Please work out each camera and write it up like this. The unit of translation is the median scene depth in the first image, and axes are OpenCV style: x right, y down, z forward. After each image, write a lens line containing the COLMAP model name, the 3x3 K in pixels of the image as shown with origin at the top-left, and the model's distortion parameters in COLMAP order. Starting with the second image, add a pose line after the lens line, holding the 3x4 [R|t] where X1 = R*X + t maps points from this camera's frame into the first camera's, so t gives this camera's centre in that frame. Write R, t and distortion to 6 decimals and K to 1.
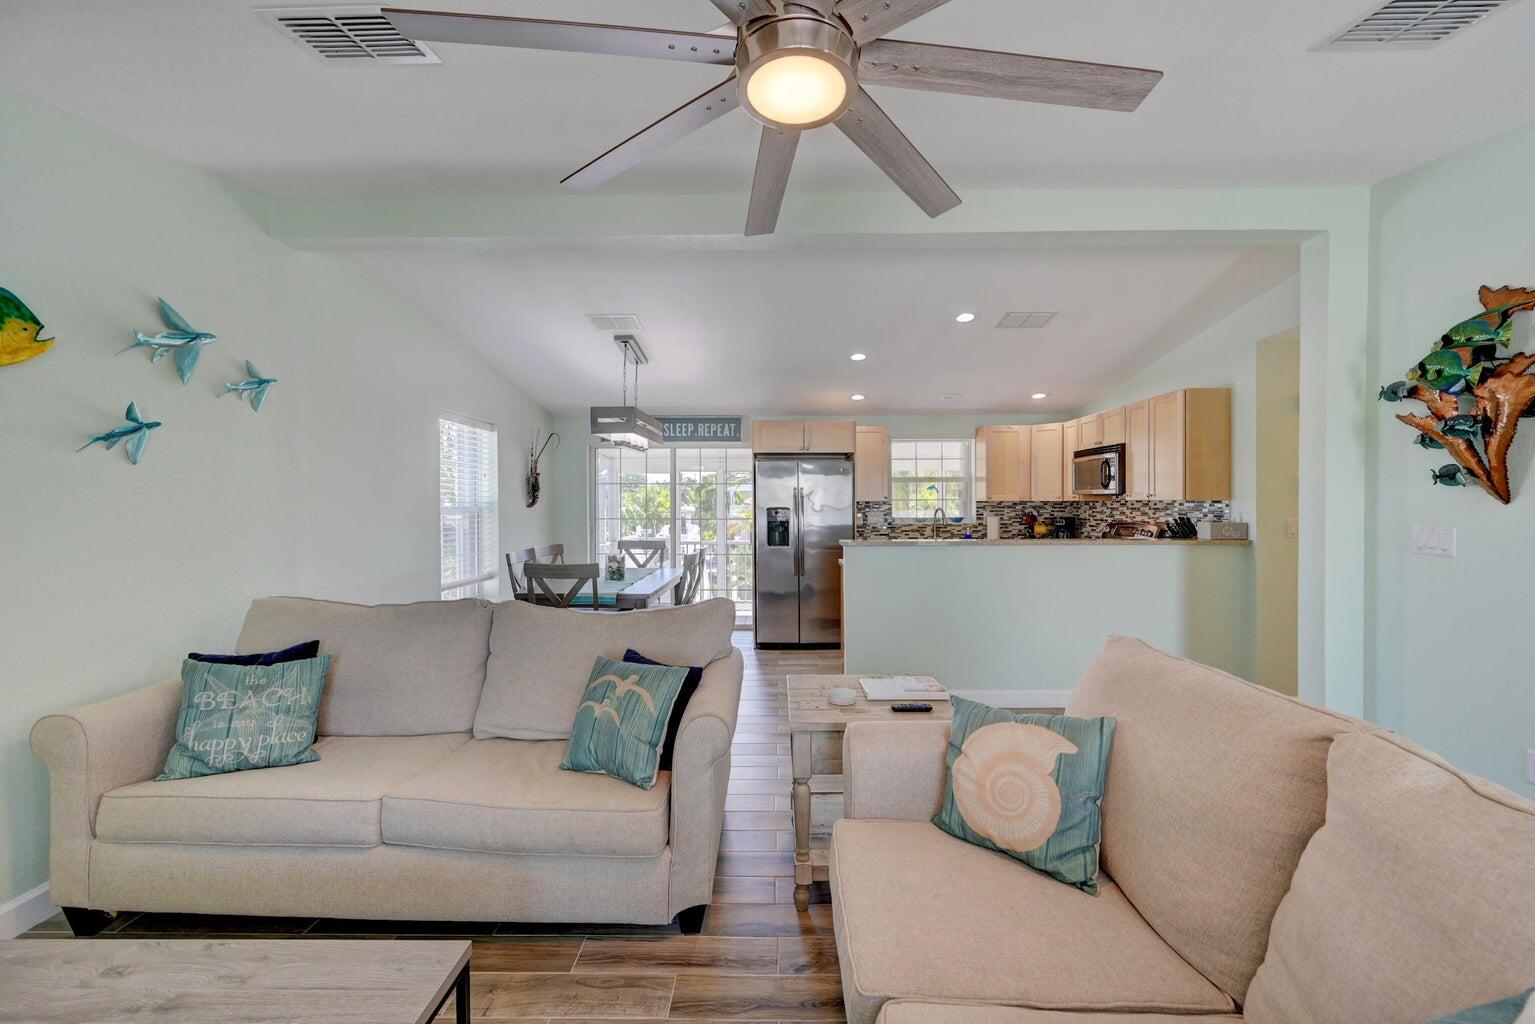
lens RADIAL K [[610.1, 0, 763.3], [0, 610.1, 510.5], [0, 0, 1]] dist [0.001867, 0.000119]
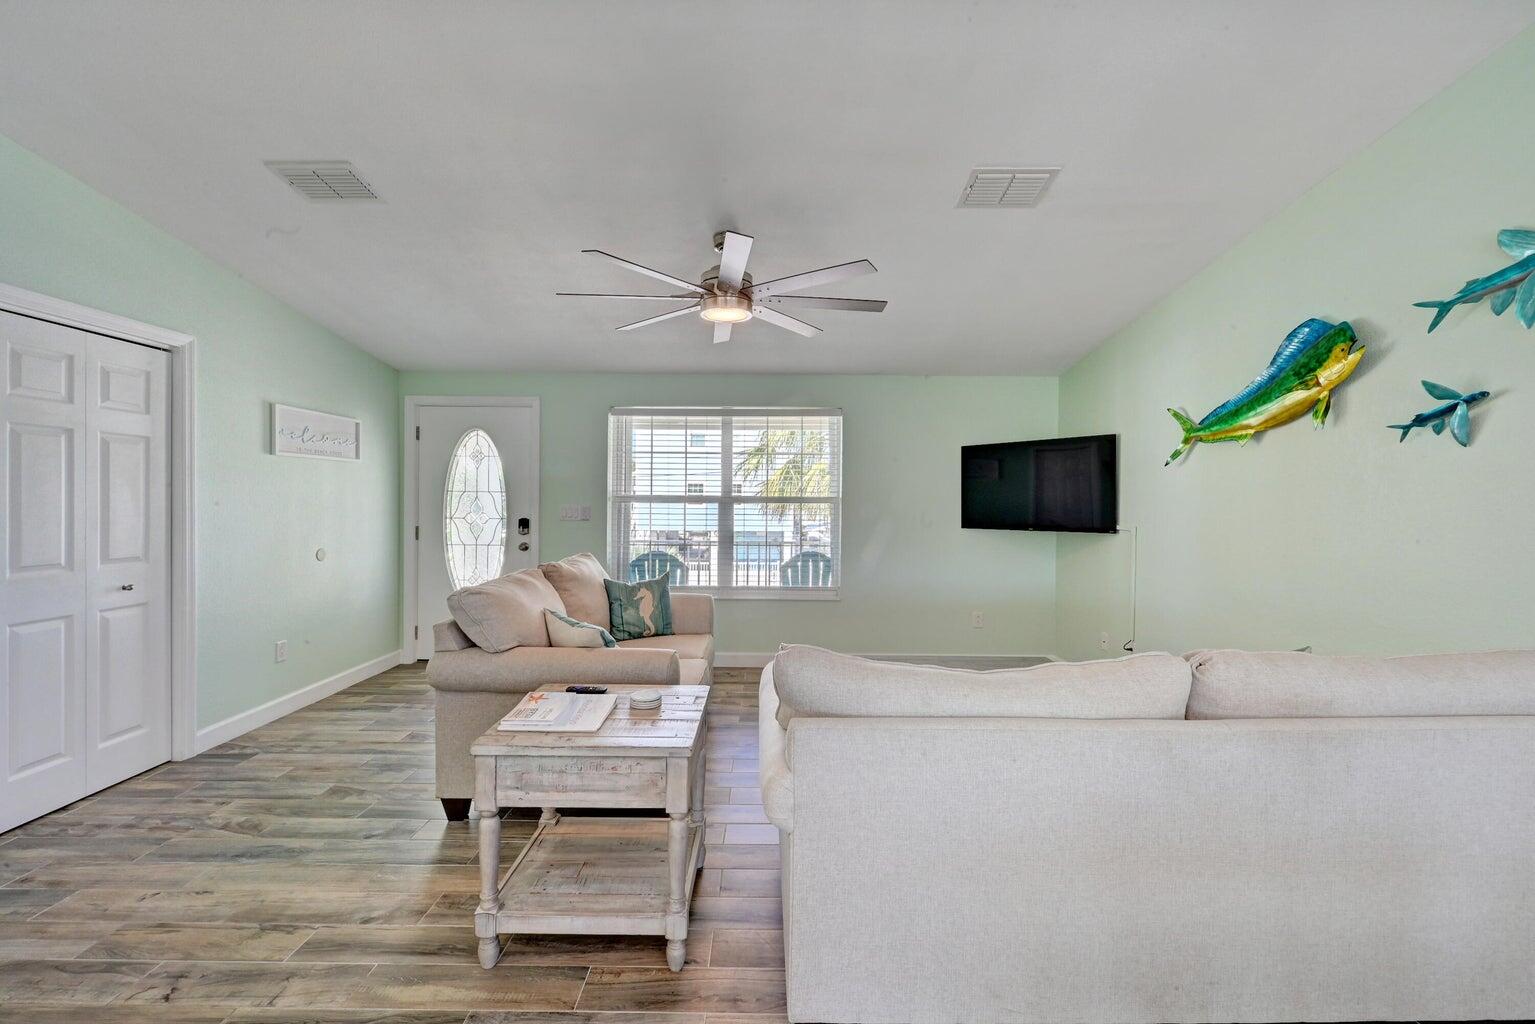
lens RADIAL K [[613.0, 0, 772.9], [0, 613.0, 505.2], [0, 0, 1]] dist [0.001484, 0.000221]
pose [[-0.999548, -0.003952, -0.029813, -0.012758], [-0.004683, 0.999689, 0.024482, -0.003640], [0.029707, 0.024610, -0.999256, 0.747752]]
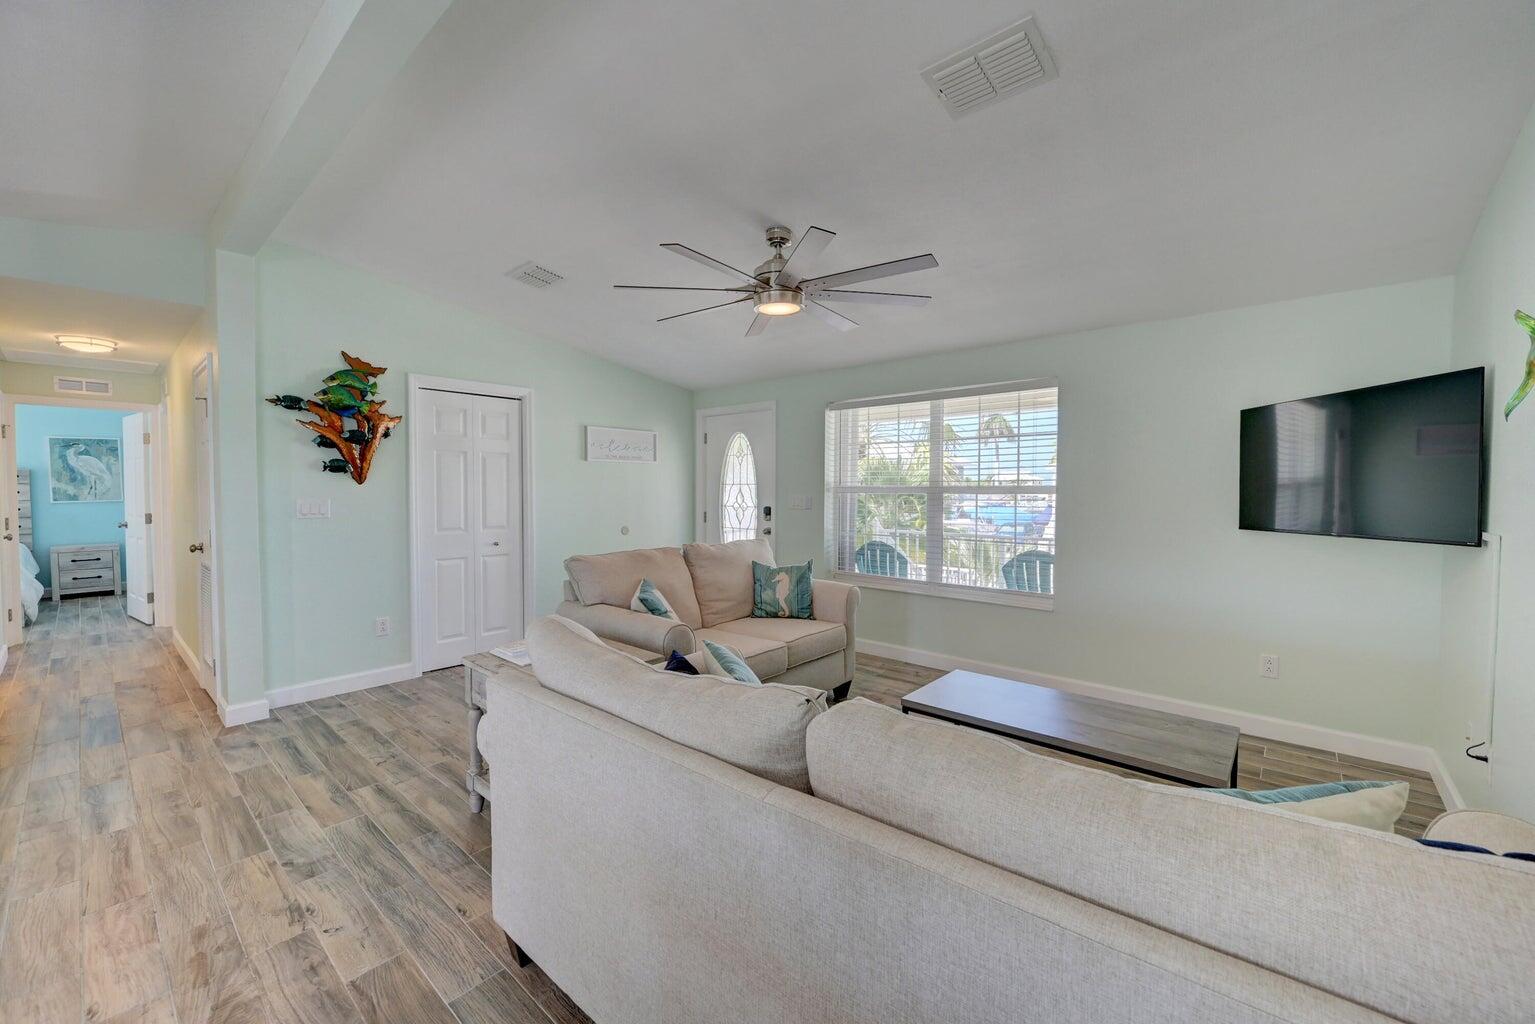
lens RADIAL K [[613.0, 0, 772.9], [0, 613.0, 505.2], [0, 0, 1]] dist [0.001484, 0.000221]
pose [[-0.773582, -0.015509, 0.633507, -0.325219], [0.010704, 0.999238, 0.037533, -0.002166], [-0.633606, 0.035816, -0.772826, 0.643225]]
